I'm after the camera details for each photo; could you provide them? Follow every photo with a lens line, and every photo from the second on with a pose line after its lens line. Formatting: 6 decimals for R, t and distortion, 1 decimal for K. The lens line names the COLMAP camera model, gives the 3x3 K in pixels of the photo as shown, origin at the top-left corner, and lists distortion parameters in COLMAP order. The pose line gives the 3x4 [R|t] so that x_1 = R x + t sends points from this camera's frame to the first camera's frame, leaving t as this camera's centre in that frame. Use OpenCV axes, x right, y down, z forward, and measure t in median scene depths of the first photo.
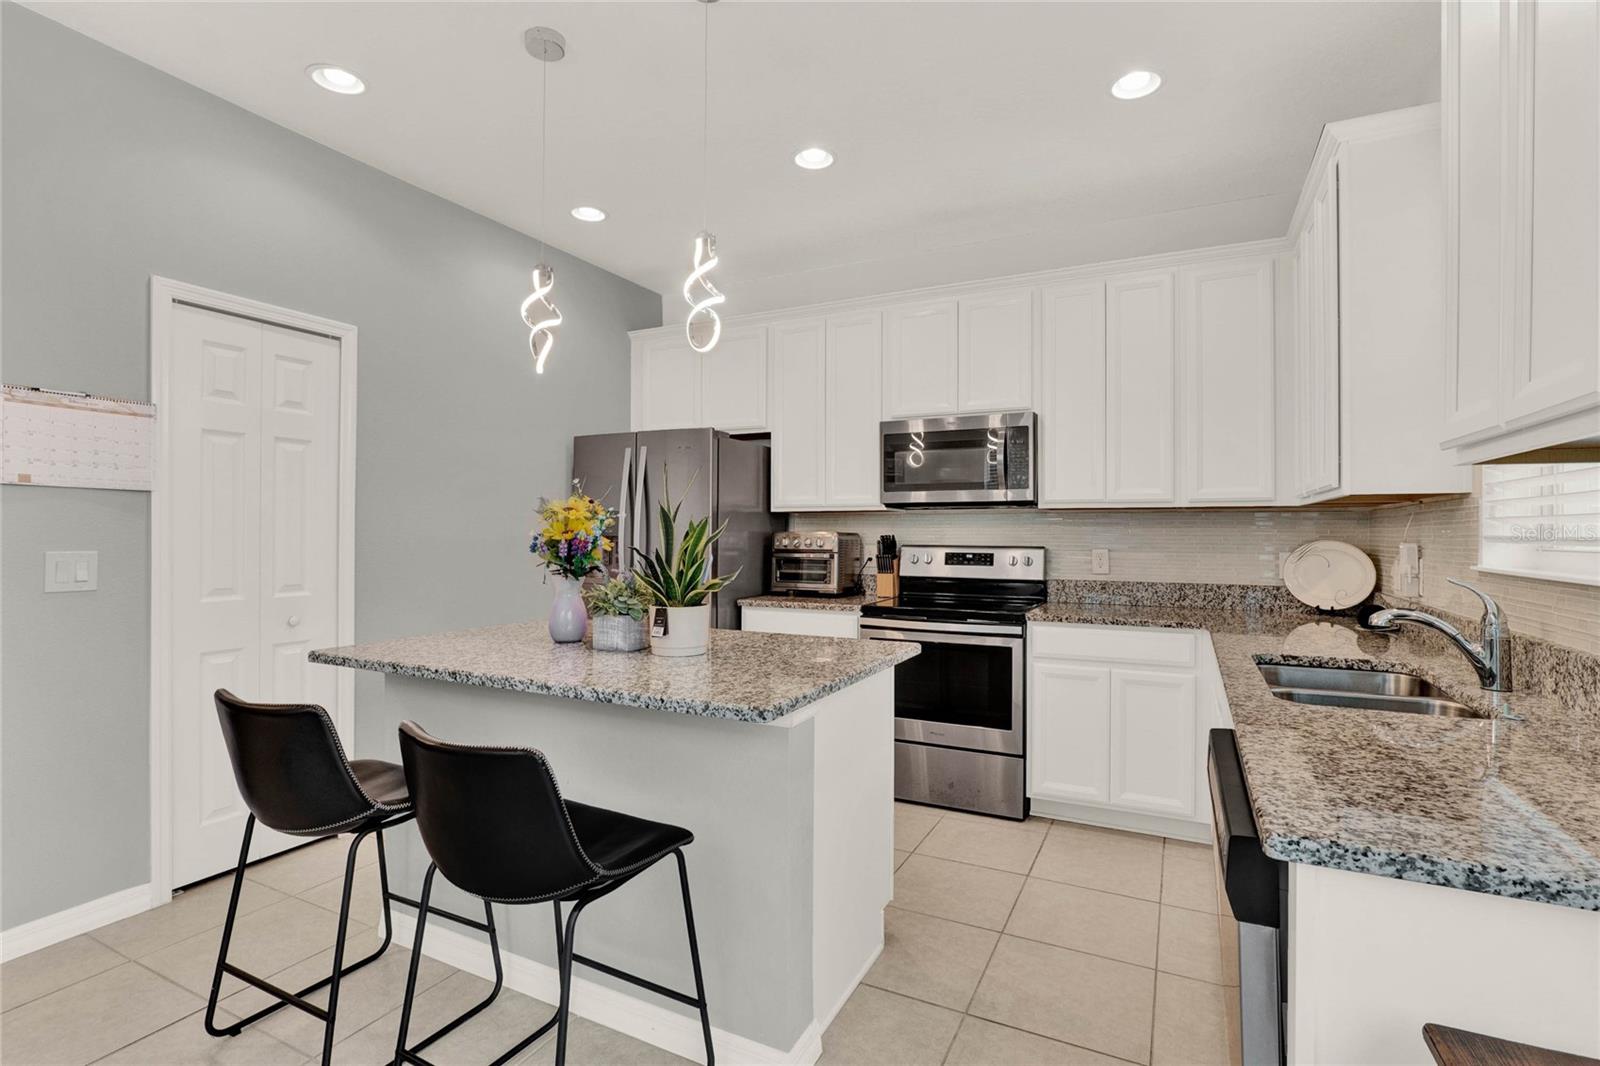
lens RADIAL K [[759.0, 0, 795.3], [0, 759.0, 541.1], [0, 0, 1]] dist [-0.024260, 0.006693]
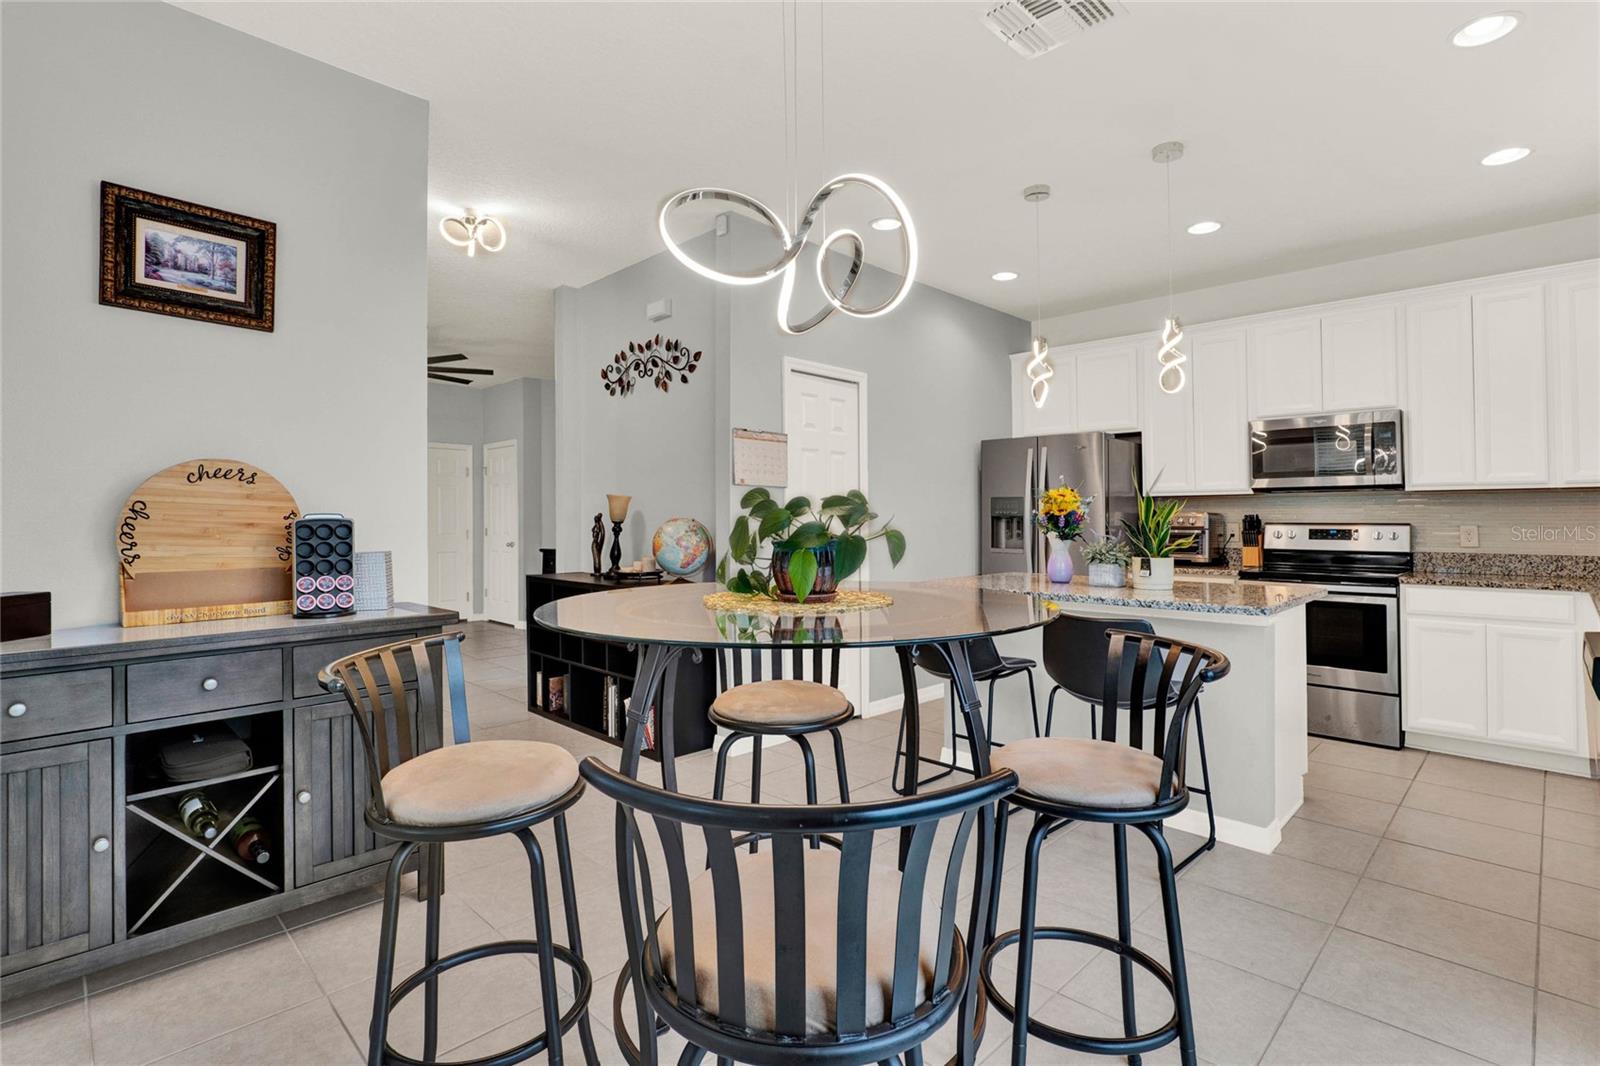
lens RADIAL K [[759.0, 0, 802.8], [0, 759.0, 508.2], [0, 0, 1]] dist [-0.024260, 0.006693]
pose [[0.950217, -0.006411, -0.311524, -0.204470], [-0.001250, 0.999702, -0.024385, 0.013538], [0.311587, 0.023561, 0.949925, -0.393867]]
